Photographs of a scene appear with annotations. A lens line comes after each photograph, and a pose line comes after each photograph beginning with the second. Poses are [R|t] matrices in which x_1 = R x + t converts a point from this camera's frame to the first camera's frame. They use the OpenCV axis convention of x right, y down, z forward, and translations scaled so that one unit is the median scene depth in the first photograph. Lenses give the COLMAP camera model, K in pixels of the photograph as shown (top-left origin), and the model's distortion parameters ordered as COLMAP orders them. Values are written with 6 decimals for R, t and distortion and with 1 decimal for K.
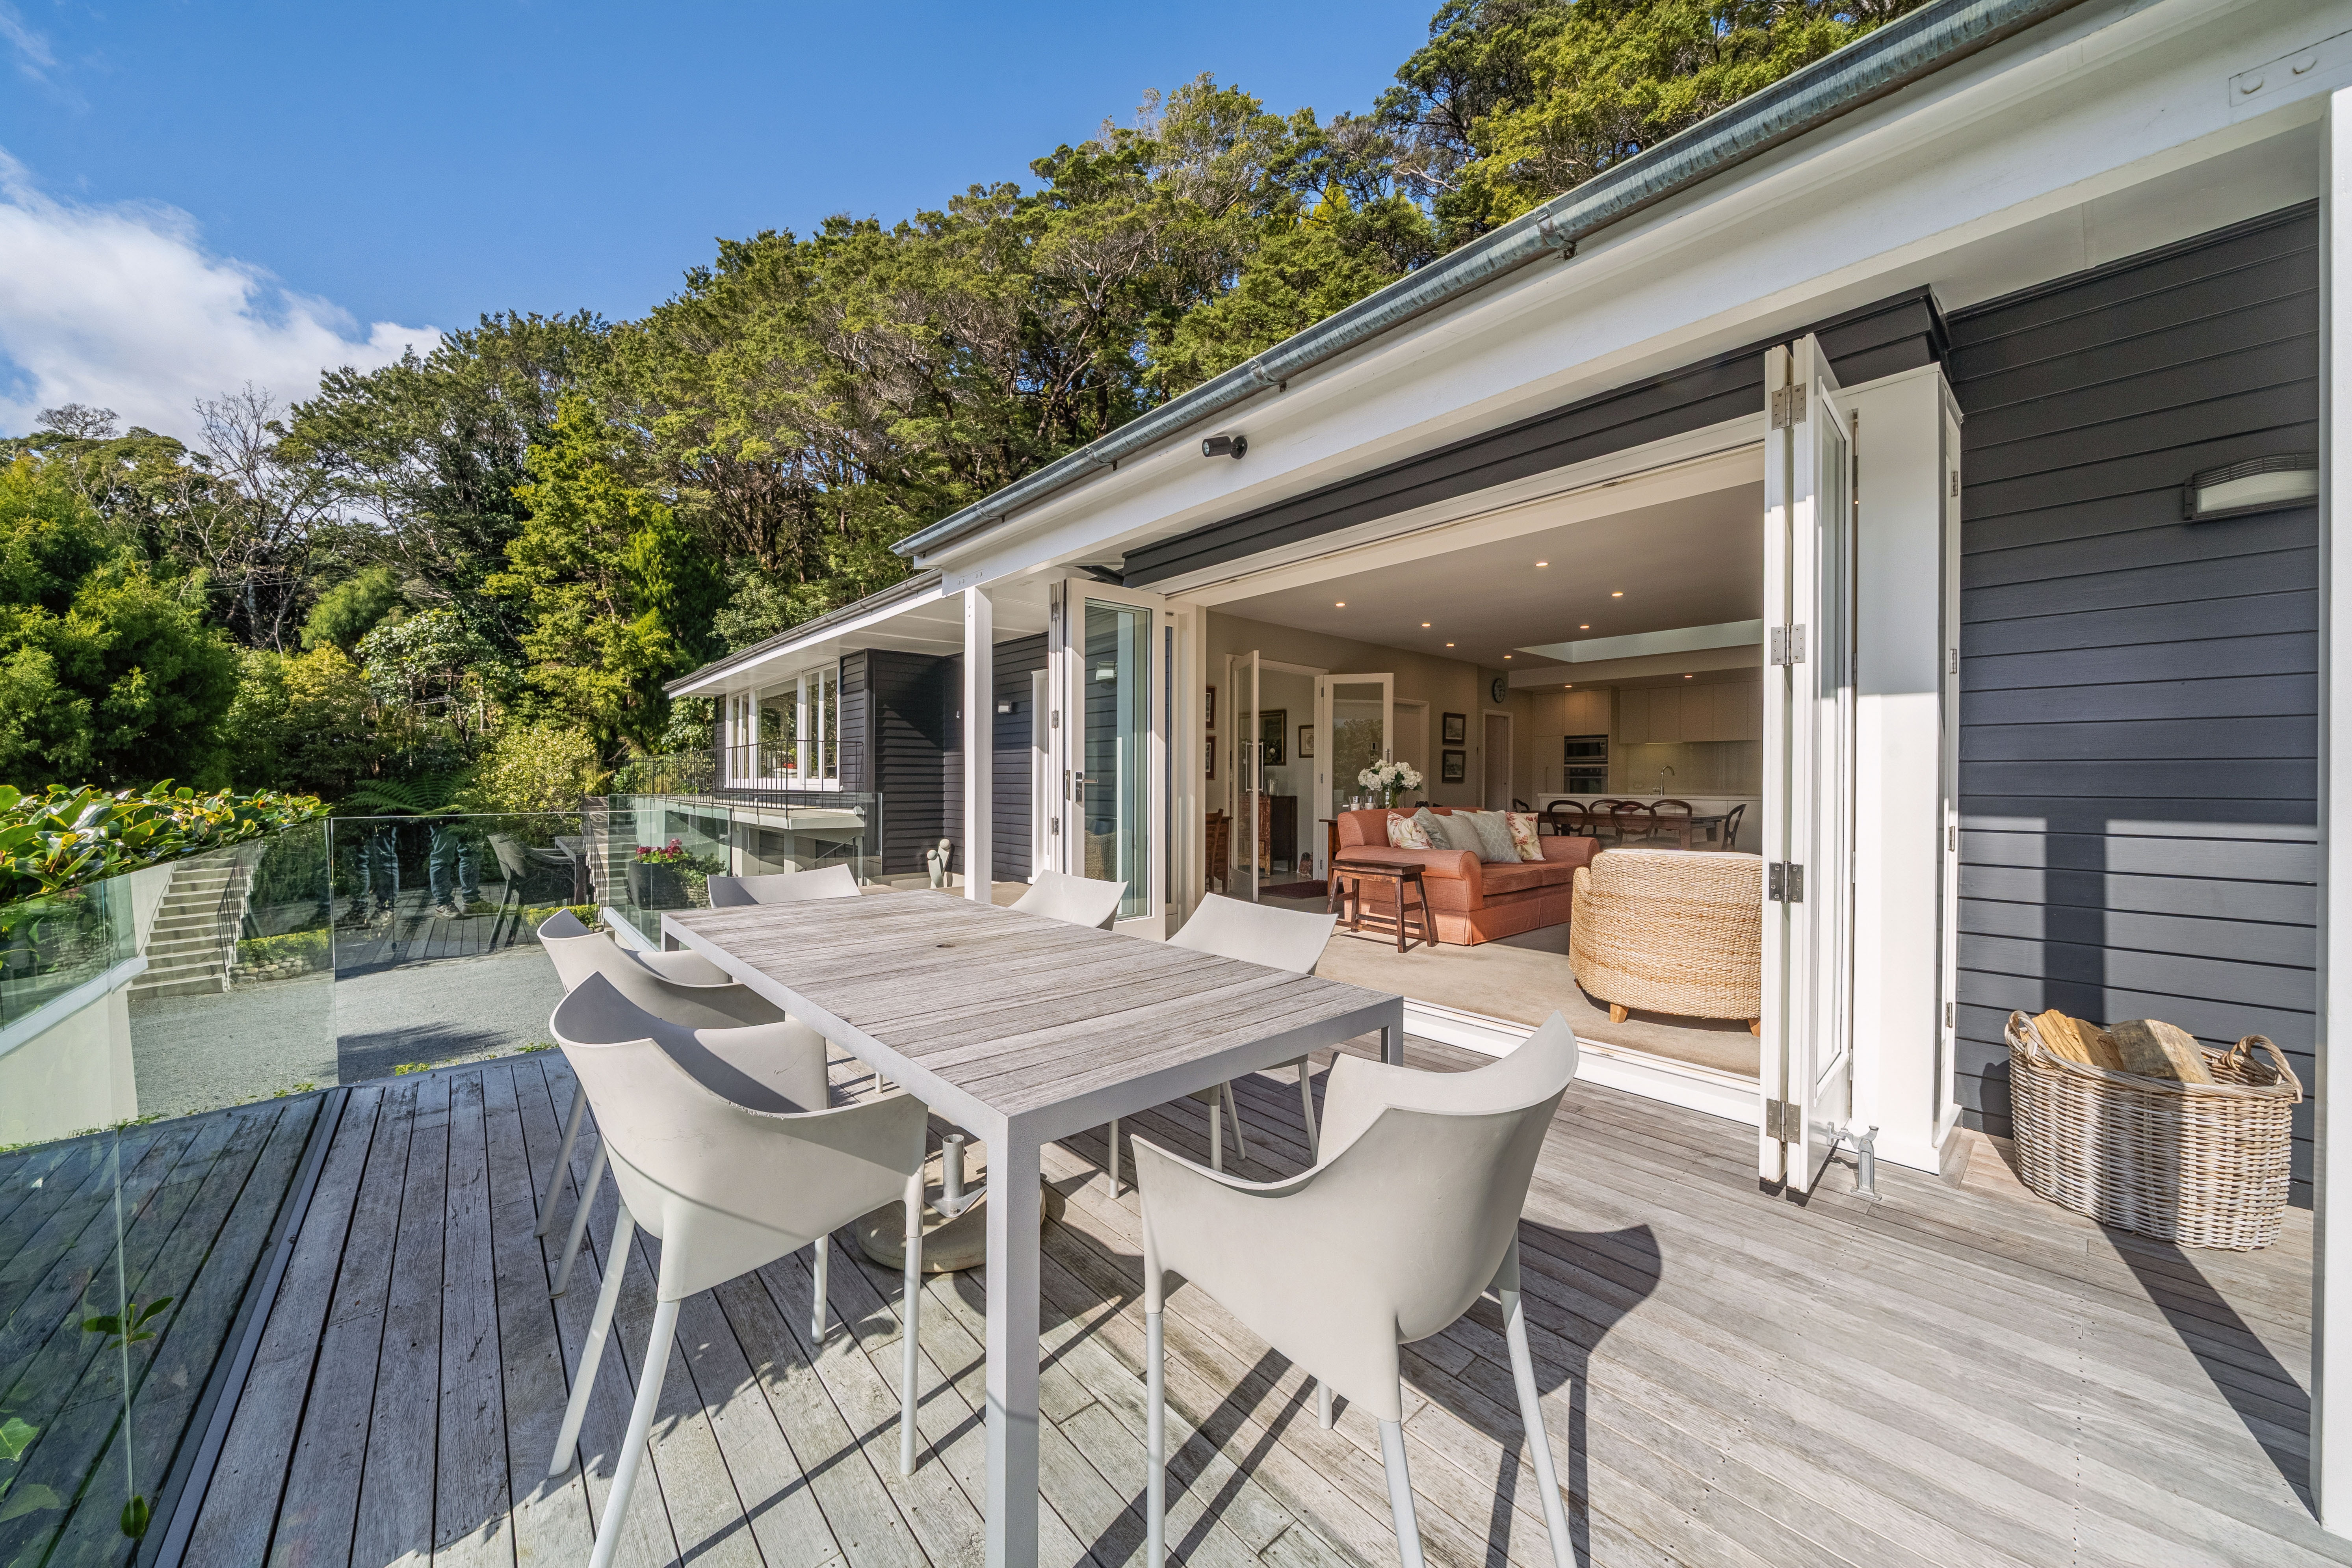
lens RADIAL K [[815.9, 0, 1162.0], [0, 815.9, 781.2], [0, 0, 1]] dist [-0.001542, -0.002625]
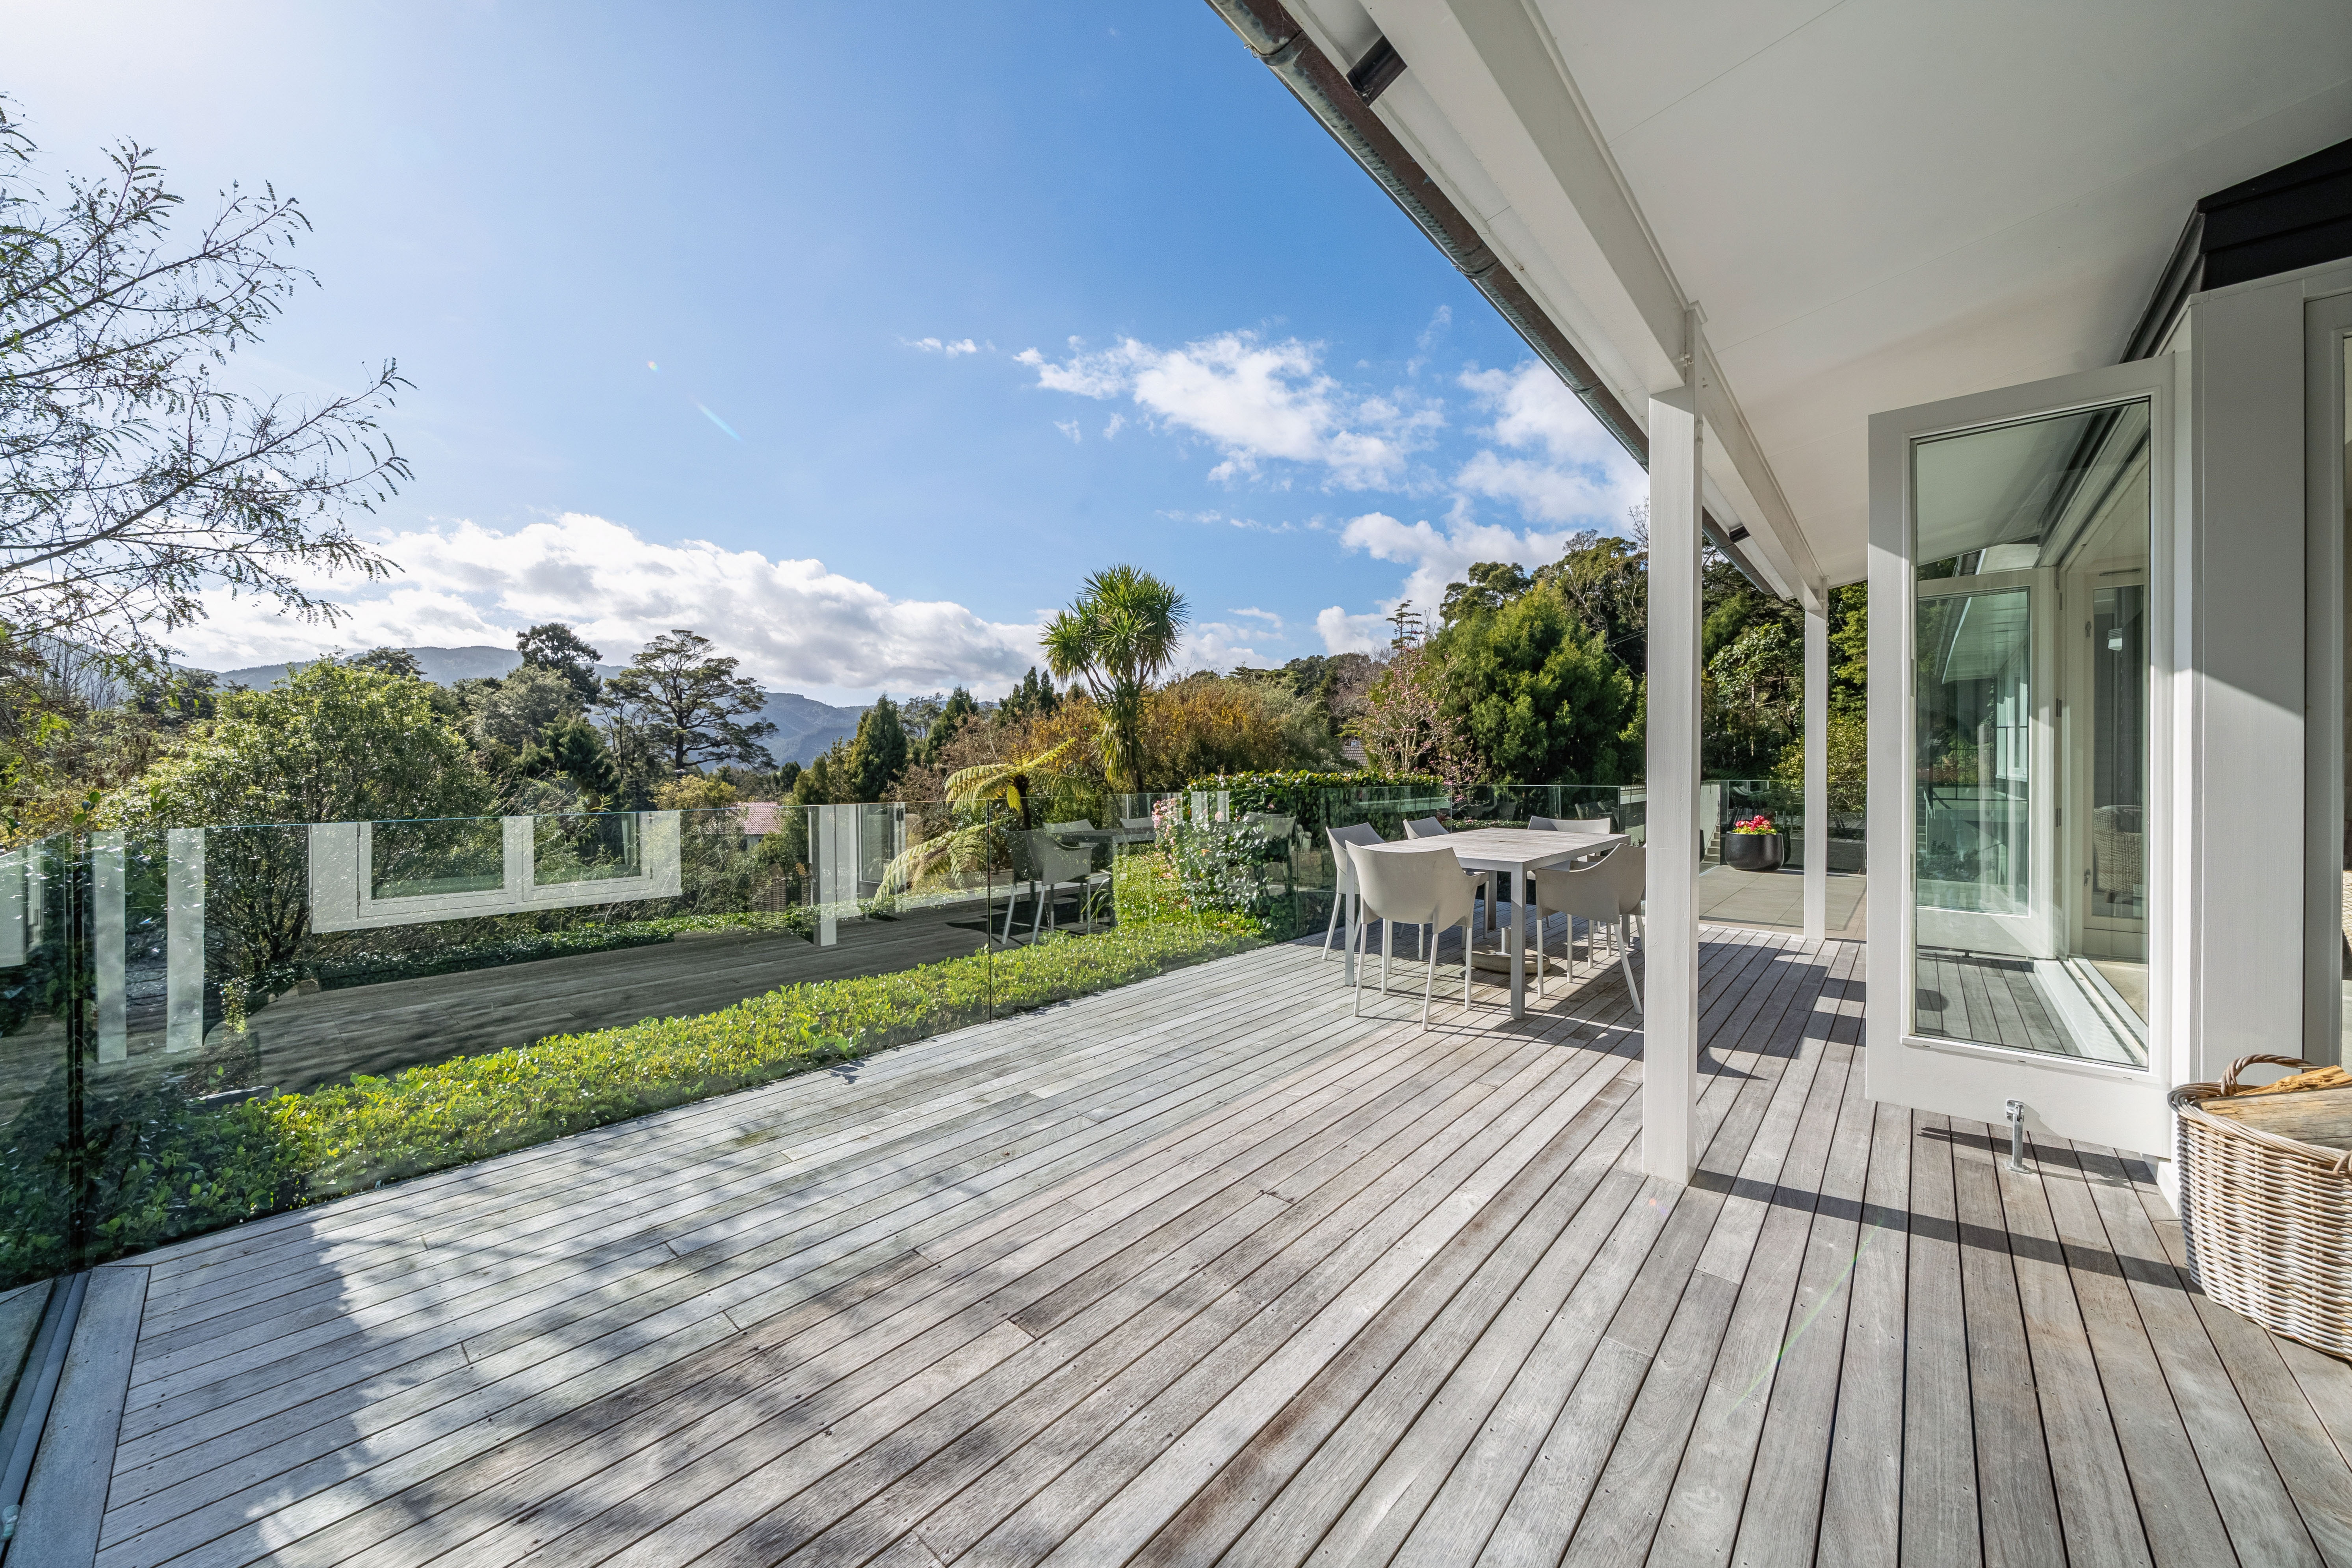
lens RADIAL K [[840.3, 0, 1165.0], [0, 840.3, 761.1], [0, 0, 1]] dist [-0.002350, -0.000147]
pose [[0.128864, -0.007036, -0.991637, 0.208605], [-0.003112, 0.999967, -0.007499, -0.000023], [0.991657, 0.004052, 0.128838, -0.025430]]
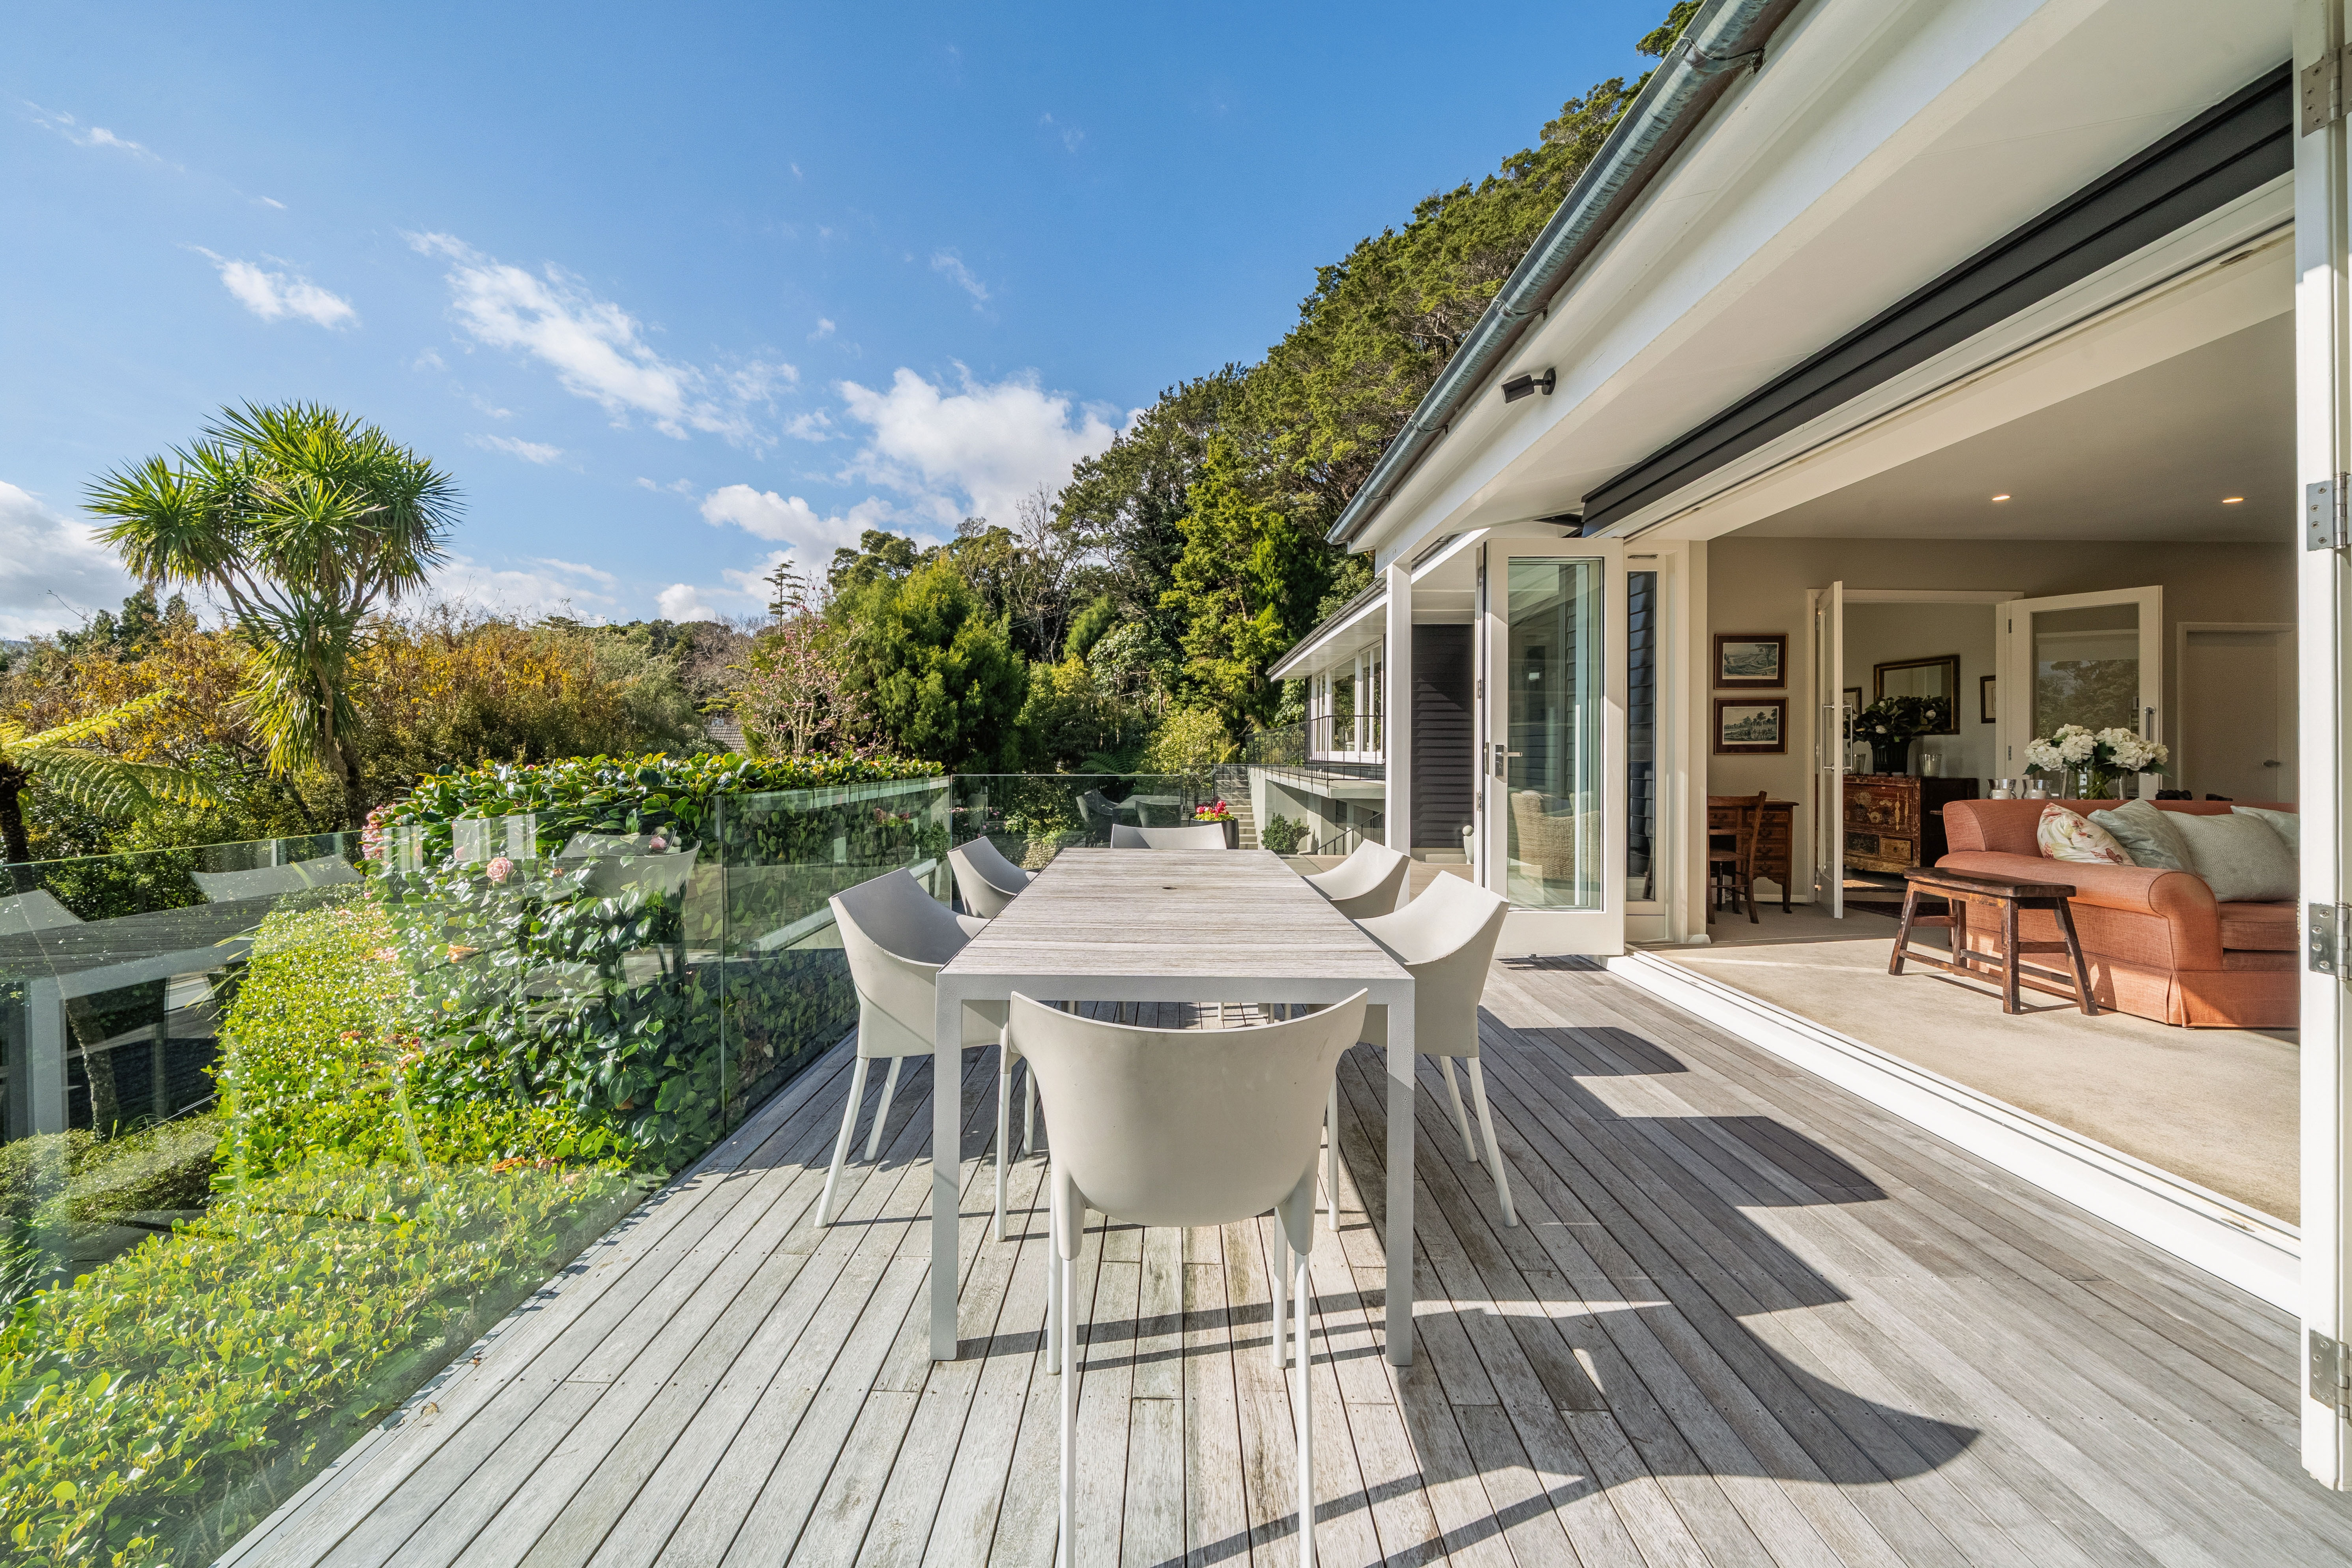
lens RADIAL K [[843.3, 0, 1163.8], [0, 843.3, 740.4], [0, 0, 1]] dist [-0.004989, -0.000134]
pose [[0.748780, -0.005681, -0.662795, 0.061244], [-0.005396, 0.999878, -0.014667, 0.000109], [0.662797, 0.014559, 0.748658, 0.005704]]
